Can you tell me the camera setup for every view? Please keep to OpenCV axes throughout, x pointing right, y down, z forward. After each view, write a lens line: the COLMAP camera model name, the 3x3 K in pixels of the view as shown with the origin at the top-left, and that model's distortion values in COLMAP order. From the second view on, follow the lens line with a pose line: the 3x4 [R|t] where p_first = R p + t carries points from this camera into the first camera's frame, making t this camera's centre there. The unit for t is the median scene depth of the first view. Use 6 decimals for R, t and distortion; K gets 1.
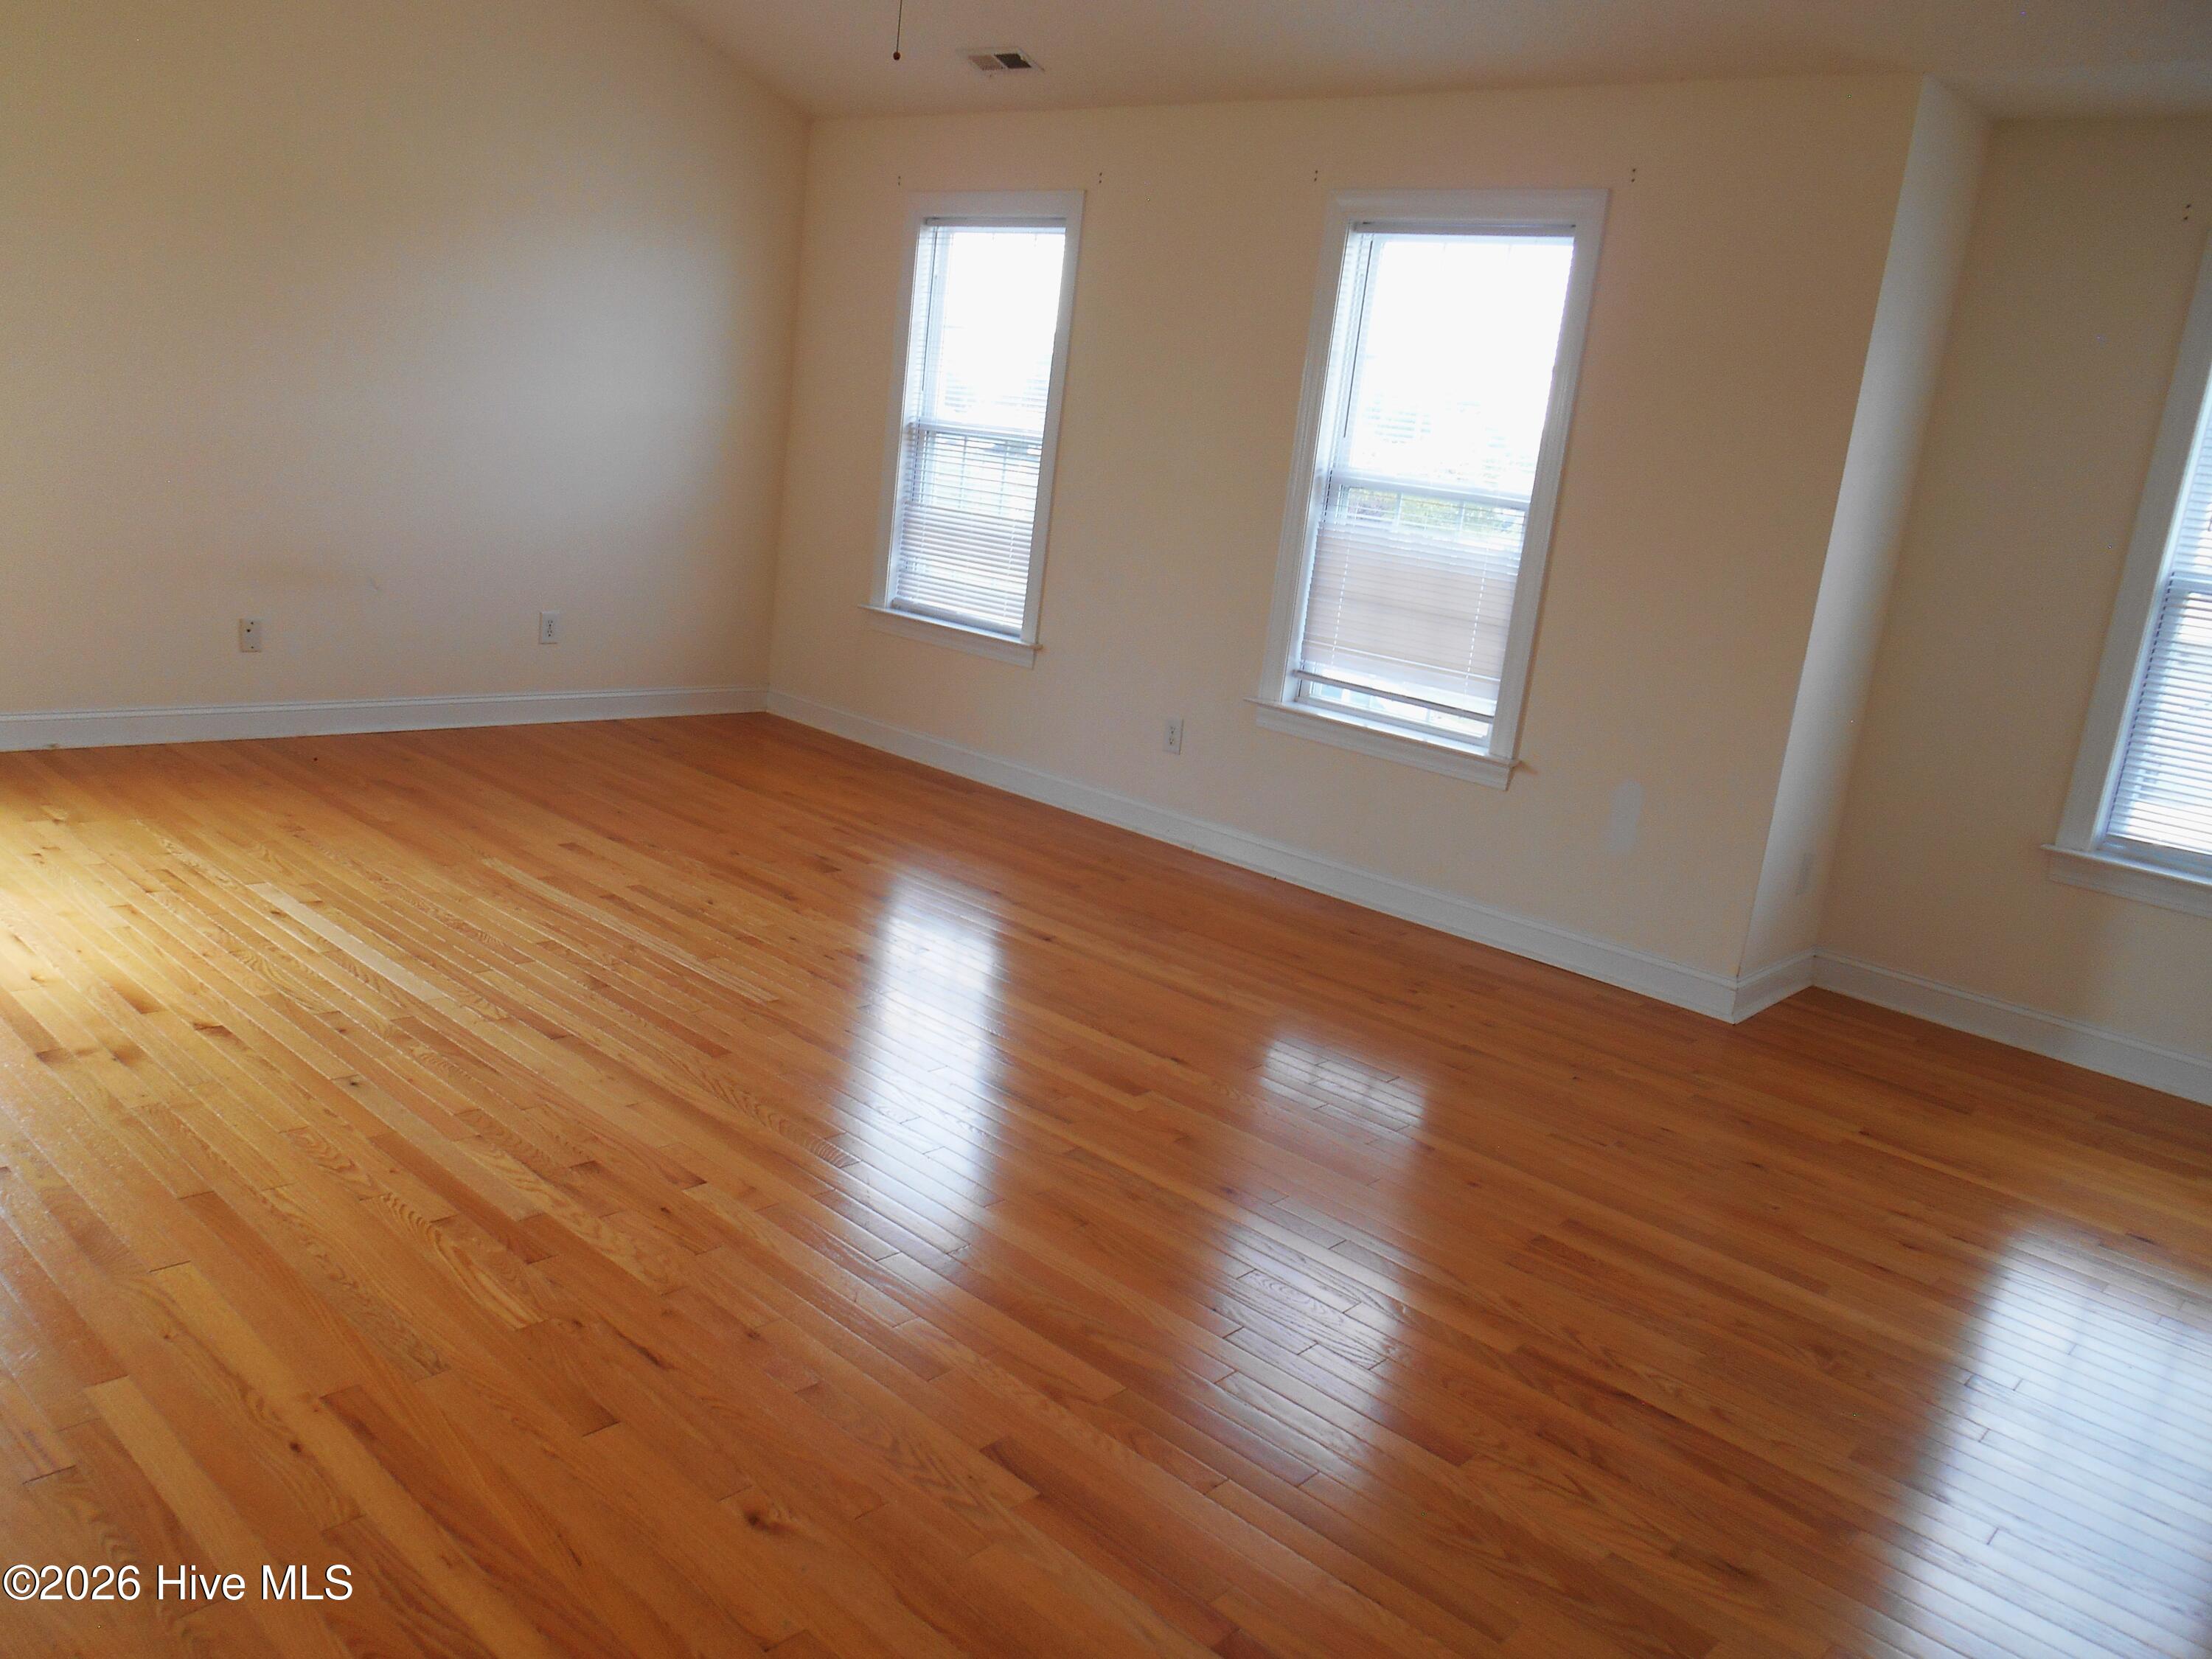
lens RADIAL K [[1730.5, 0, 1107.1], [0, 1730.5, 827.1], [0, 0, 1]] dist [-0.040078, 0.011202]
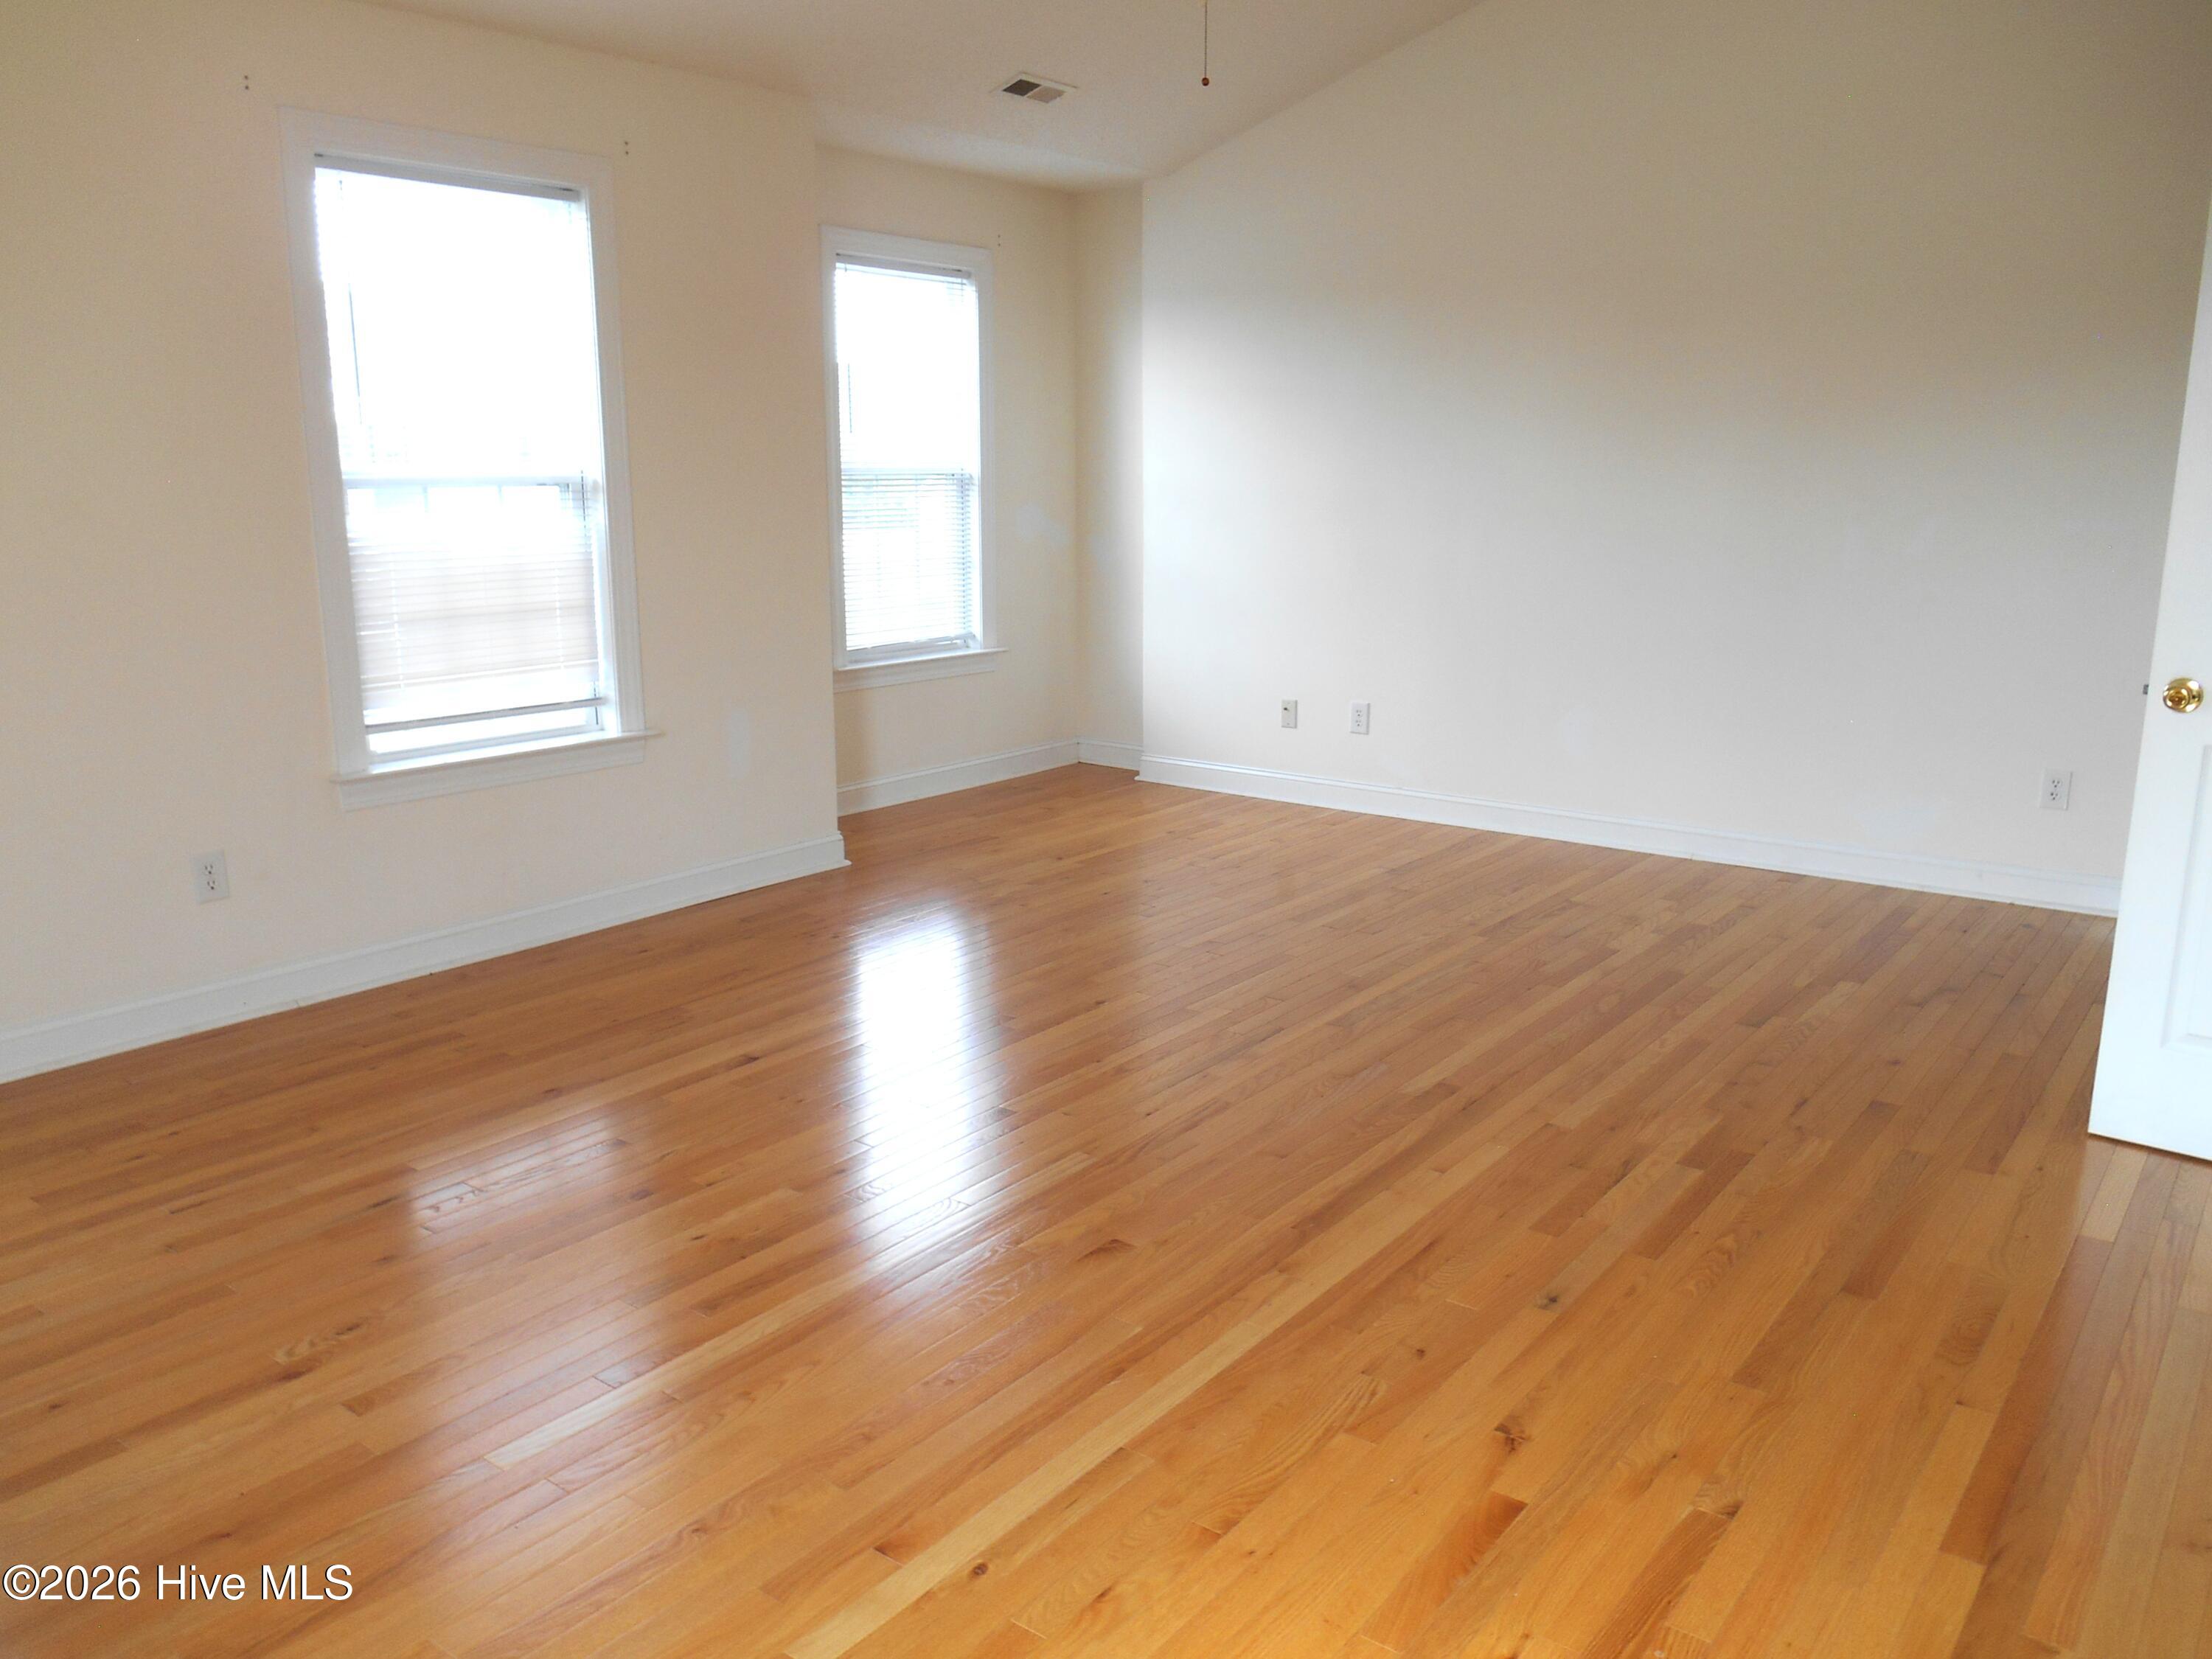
lens RADIAL K [[1730.5, 0, 1090.9], [0, 1730.5, 838.6], [0, 0, 1]] dist [-0.040078, 0.011202]
pose [[-0.099316, -0.323596, 0.940969, -0.937297], [0.214449, 0.916461, 0.337803, -0.327356], [-0.971673, 0.235339, -0.021624, 0.967816]]
